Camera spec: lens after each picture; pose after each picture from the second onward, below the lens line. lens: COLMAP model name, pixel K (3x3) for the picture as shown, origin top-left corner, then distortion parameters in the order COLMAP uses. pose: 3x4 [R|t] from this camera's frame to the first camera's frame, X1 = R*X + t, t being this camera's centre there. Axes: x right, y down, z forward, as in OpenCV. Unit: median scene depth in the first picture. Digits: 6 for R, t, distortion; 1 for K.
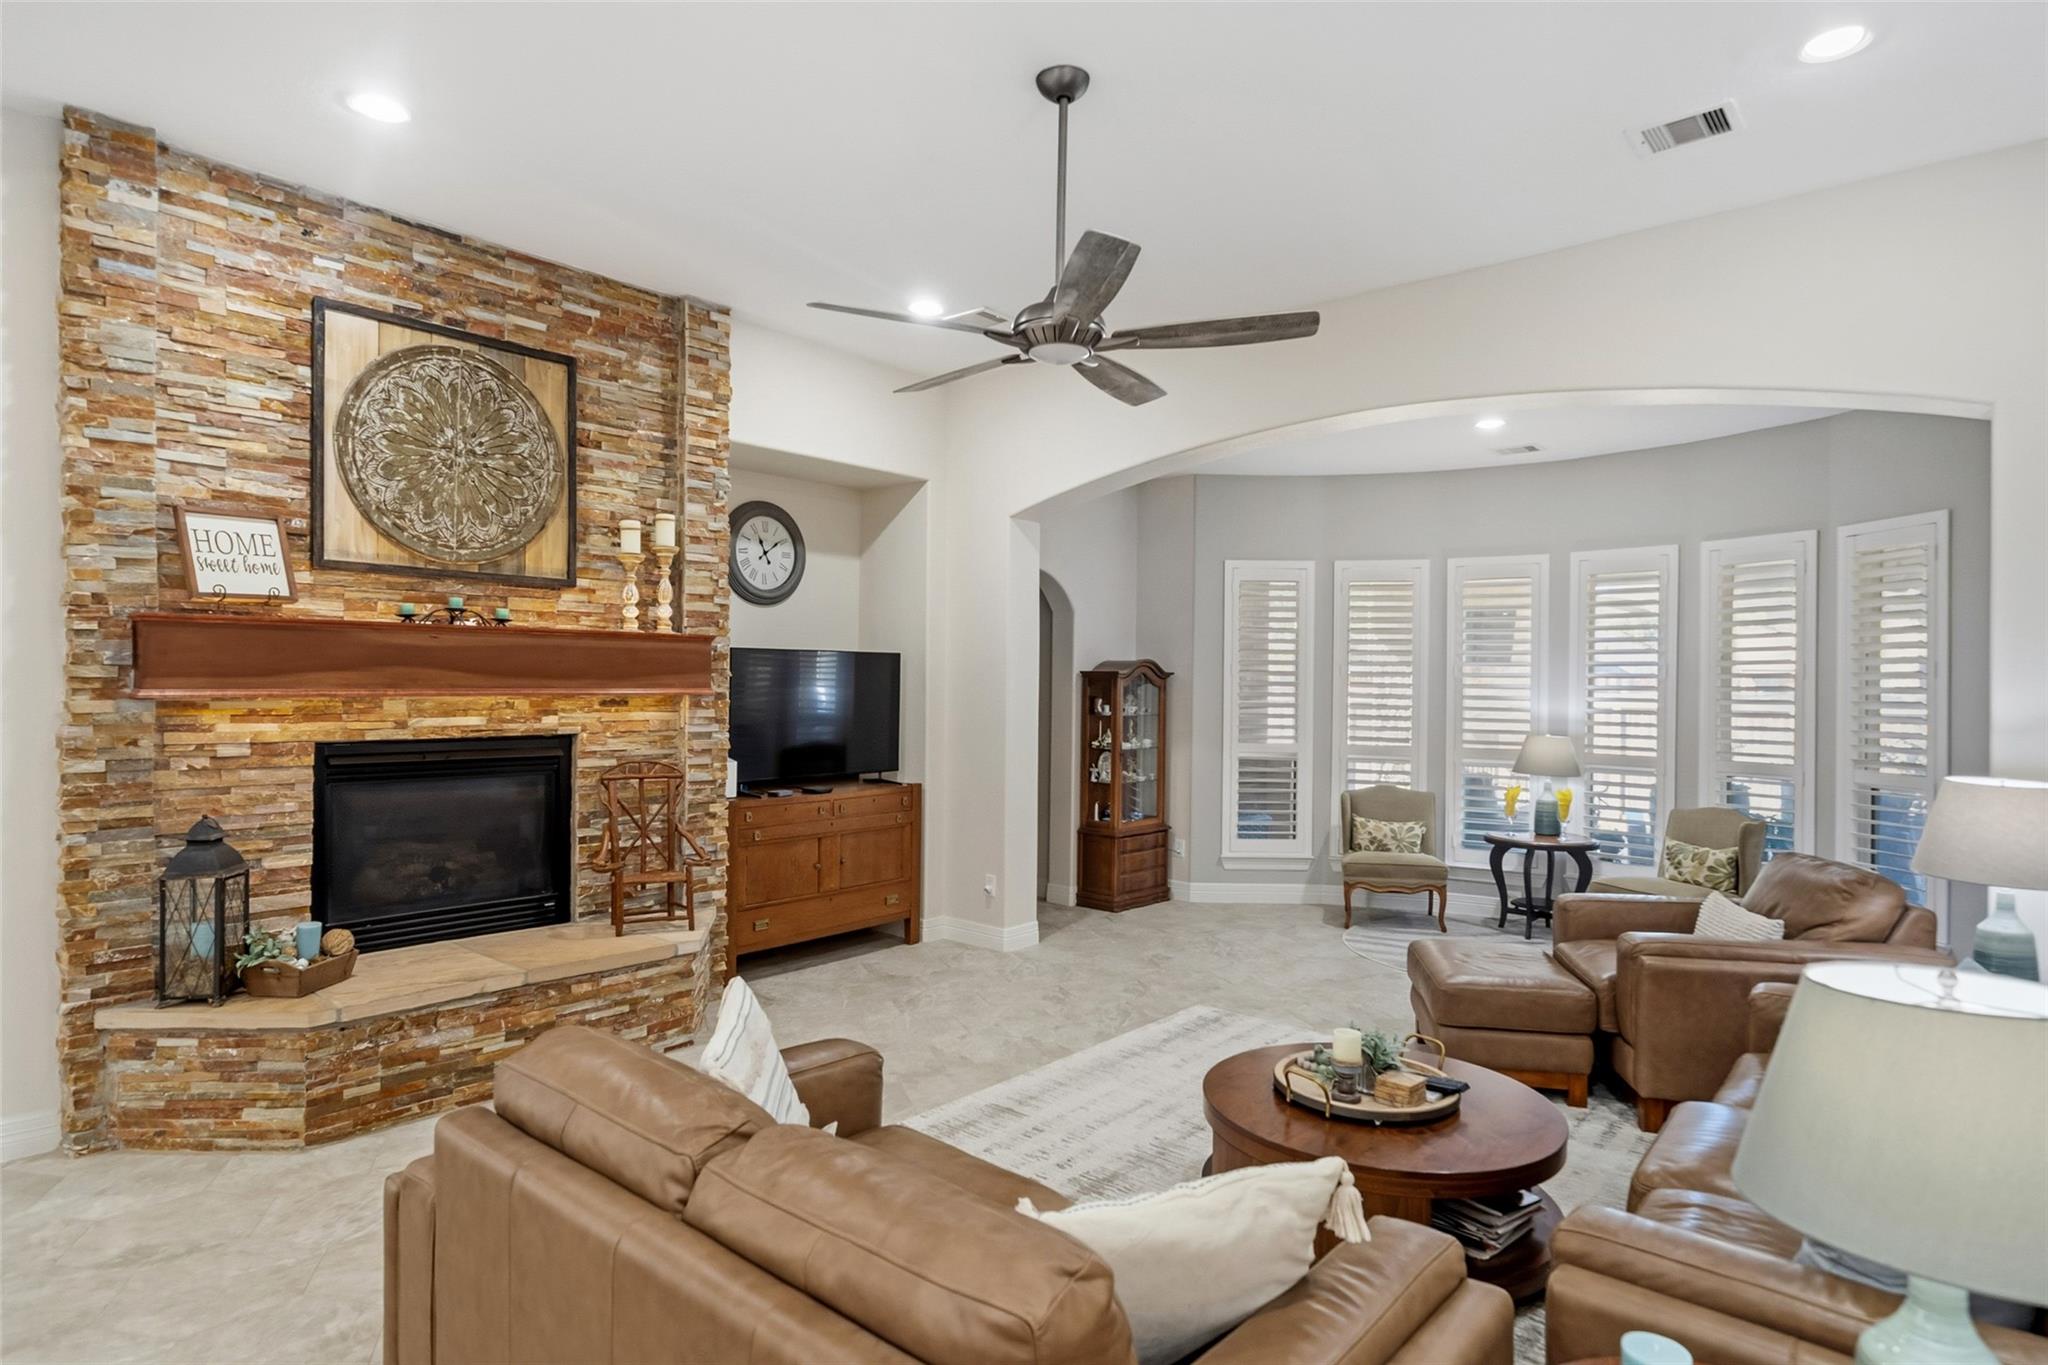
lens RADIAL K [[1115.4, 0, 1022.8], [0, 1115.4, 677.1], [0, 0, 1]] dist [0.002900, 0.000323]
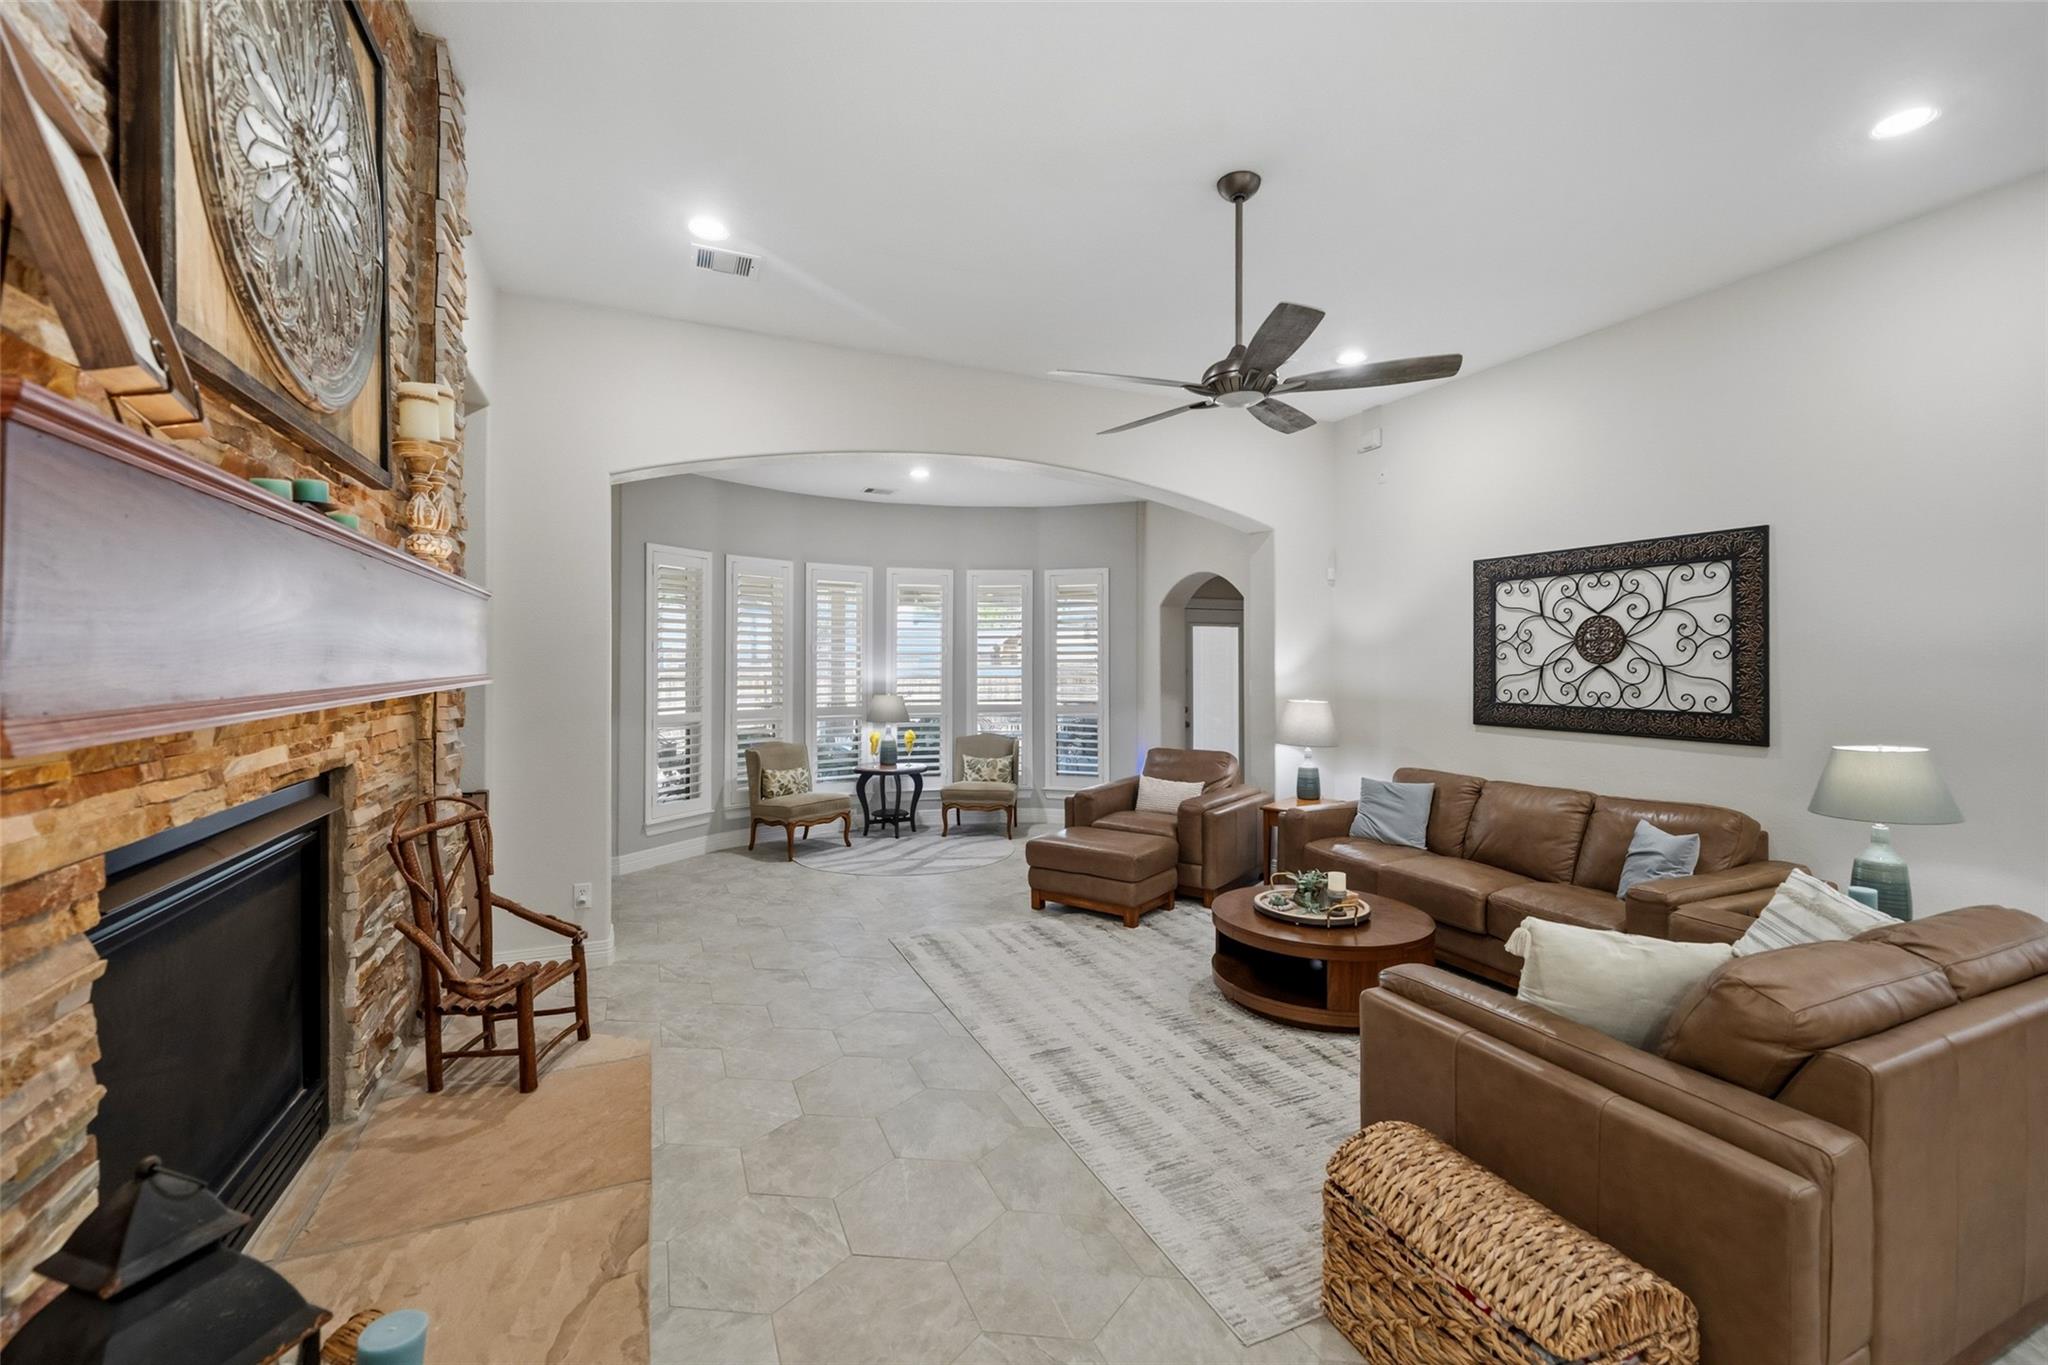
lens RADIAL K [[851.5, 0, 1026.2], [0, 851.5, 651.8], [0, 0, 1]] dist [-0.000727, -0.000221]
pose [[0.423816, 0.001783, 0.905746, -0.648626], [-0.002101, 0.999997, -0.000985, -0.002350], [-0.905746, -0.001485, 0.423819, 0.556205]]
